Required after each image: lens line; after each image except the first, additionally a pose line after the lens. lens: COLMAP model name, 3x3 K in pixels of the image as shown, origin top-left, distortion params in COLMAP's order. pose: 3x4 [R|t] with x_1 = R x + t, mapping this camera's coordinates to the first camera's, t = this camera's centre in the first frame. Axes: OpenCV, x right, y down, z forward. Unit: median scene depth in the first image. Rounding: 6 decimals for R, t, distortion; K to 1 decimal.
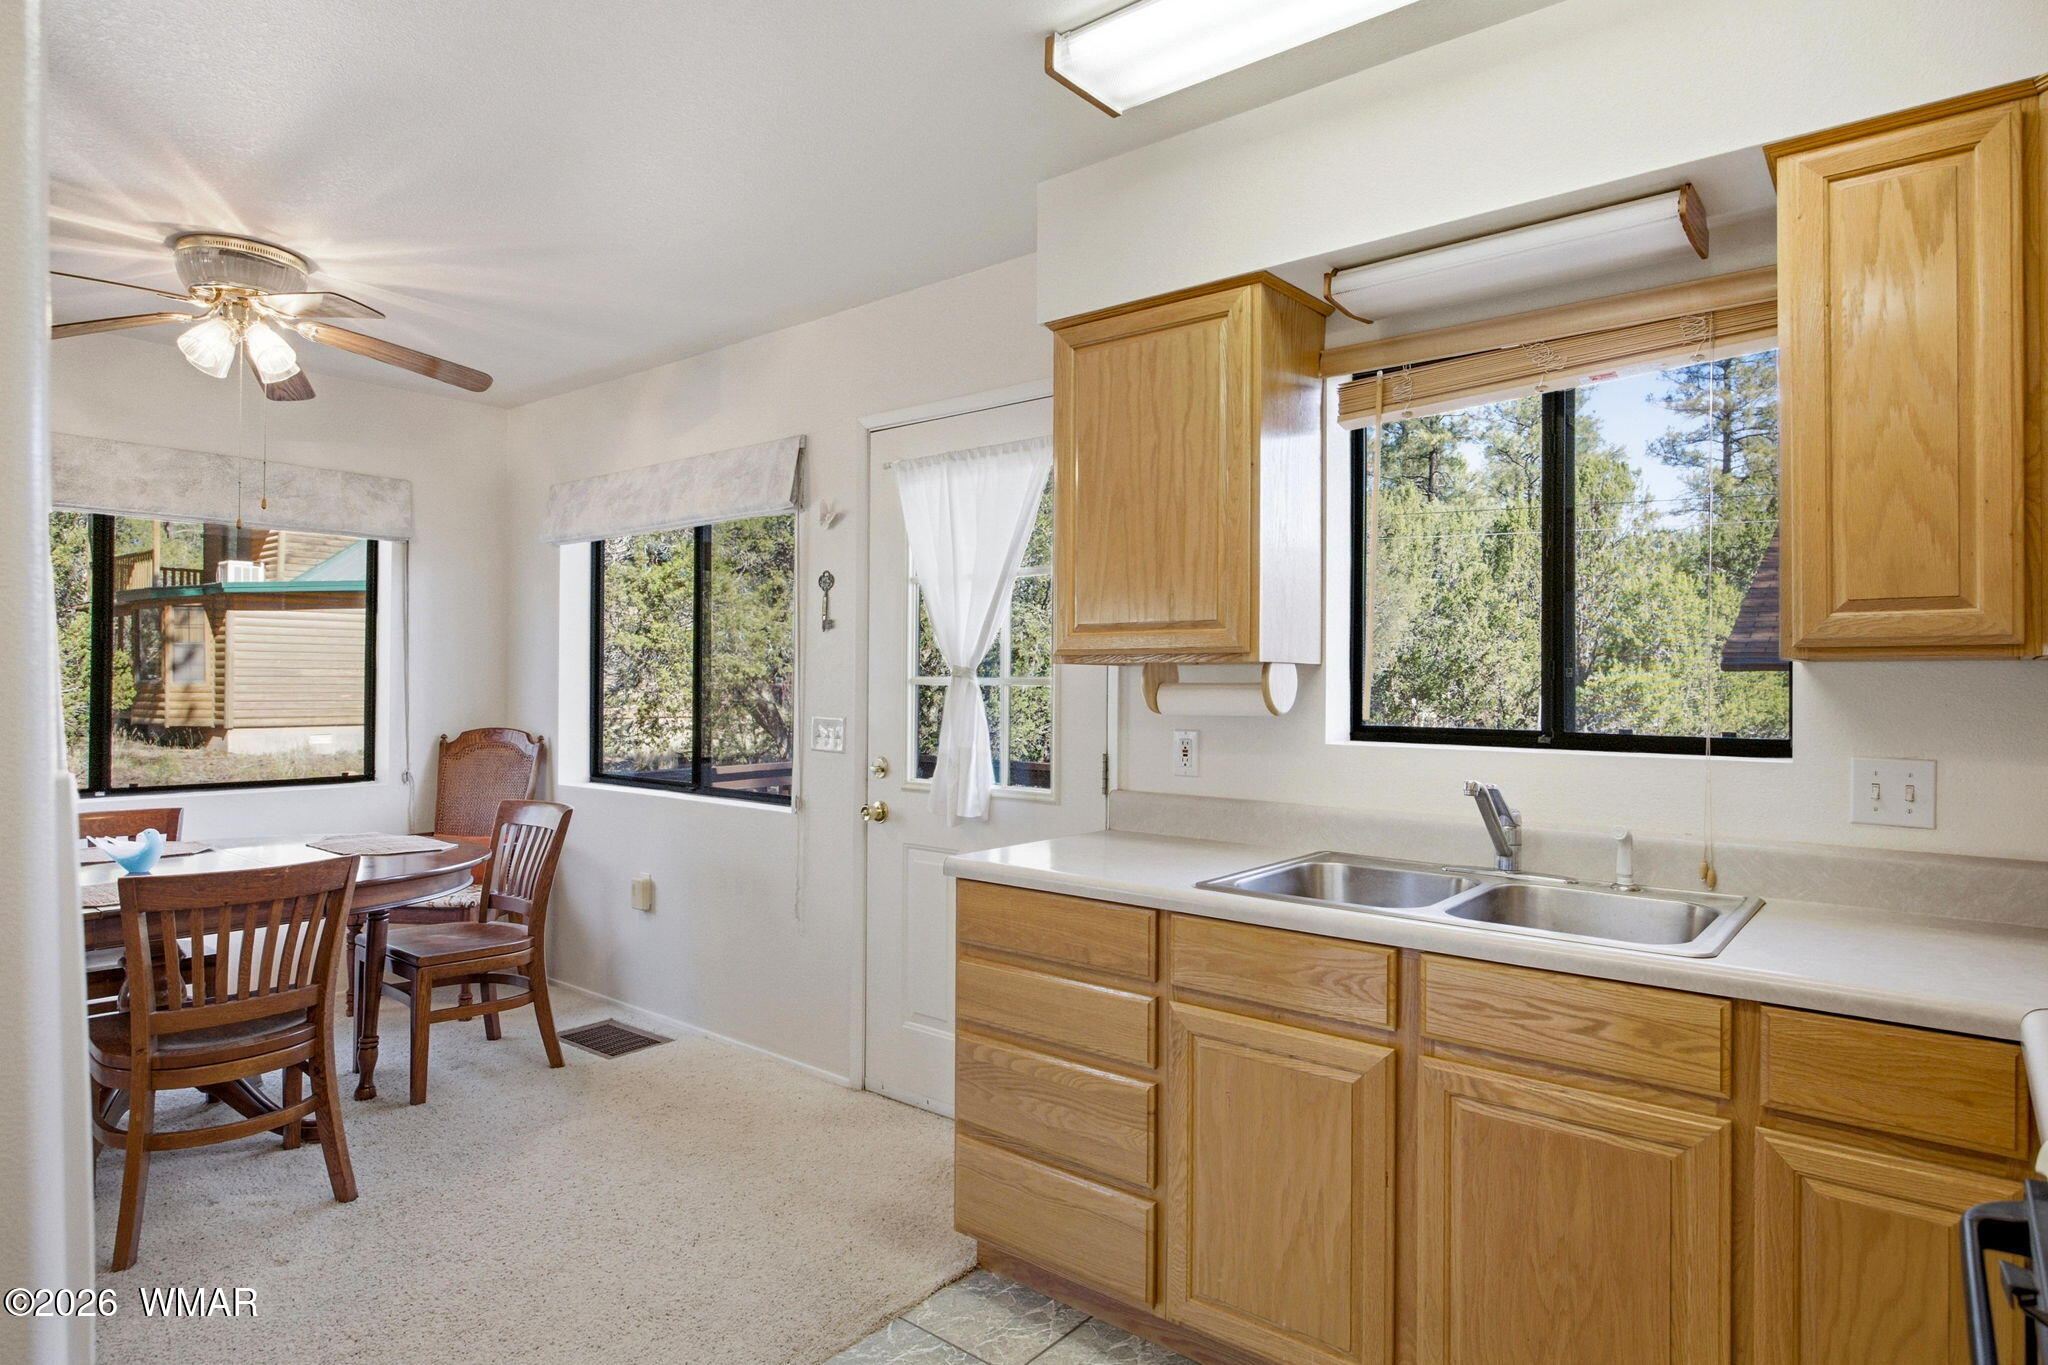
lens RADIAL K [[1145.2, 0, 1024.0], [0, 1145.2, 682.5], [0, 0, 1]] dist [-0.000633, 0.000066]
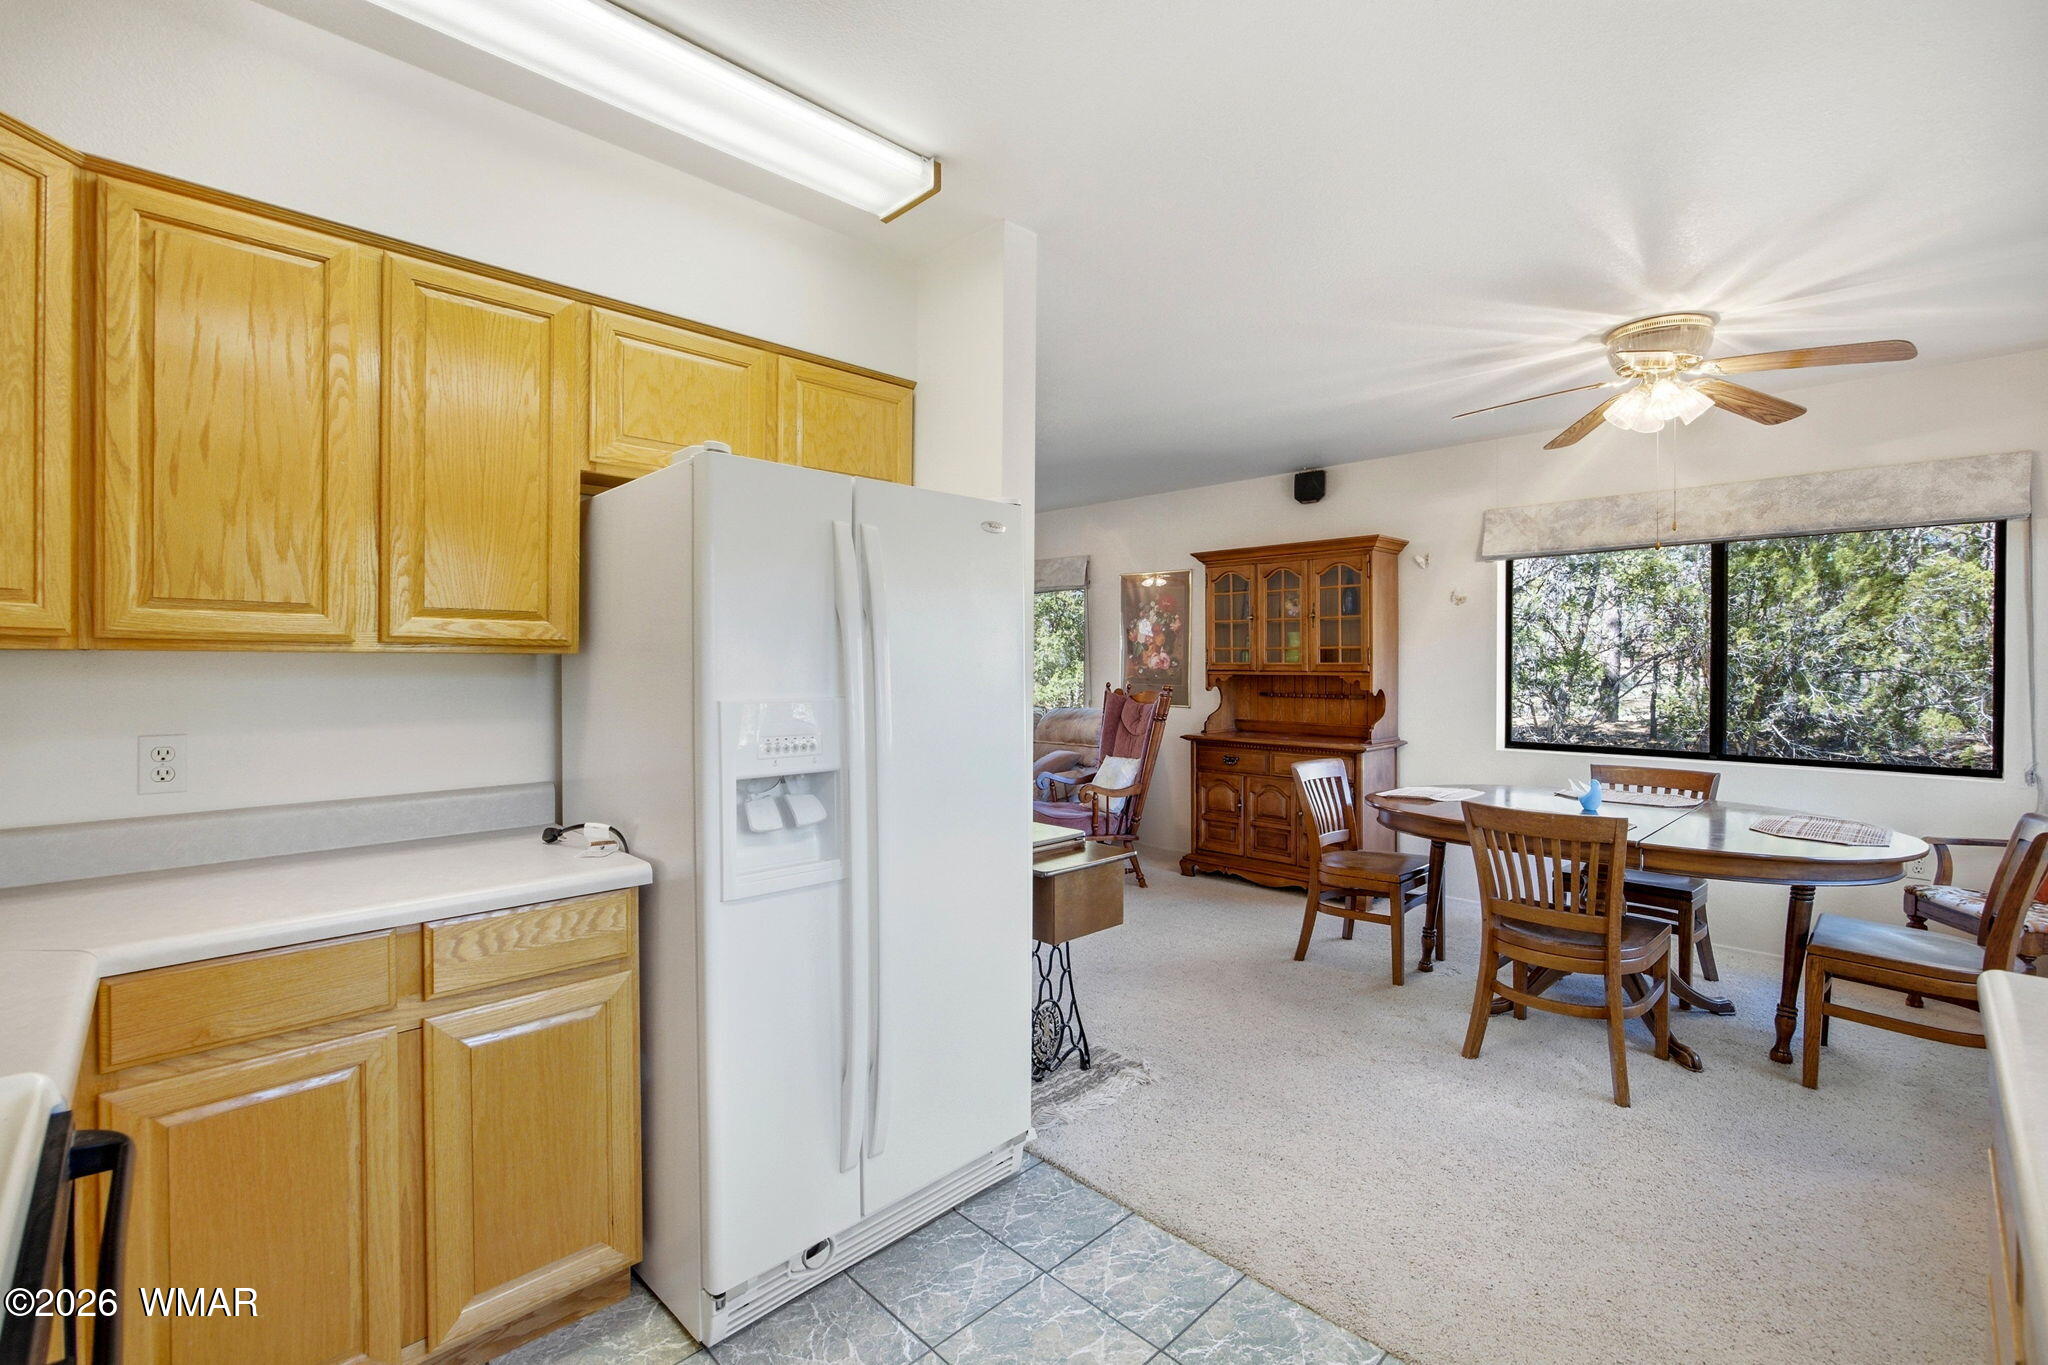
lens RADIAL K [[895.4, 0, 1057.0], [0, 895.4, 669.6], [0, 0, 1]] dist [-0.000190, -0.000049]
pose [[-0.089325, 0.002759, -0.995999, 0.351339], [-0.002304, 0.999993, 0.002977, -0.004838], [0.996000, 0.002560, -0.089318, 0.440398]]
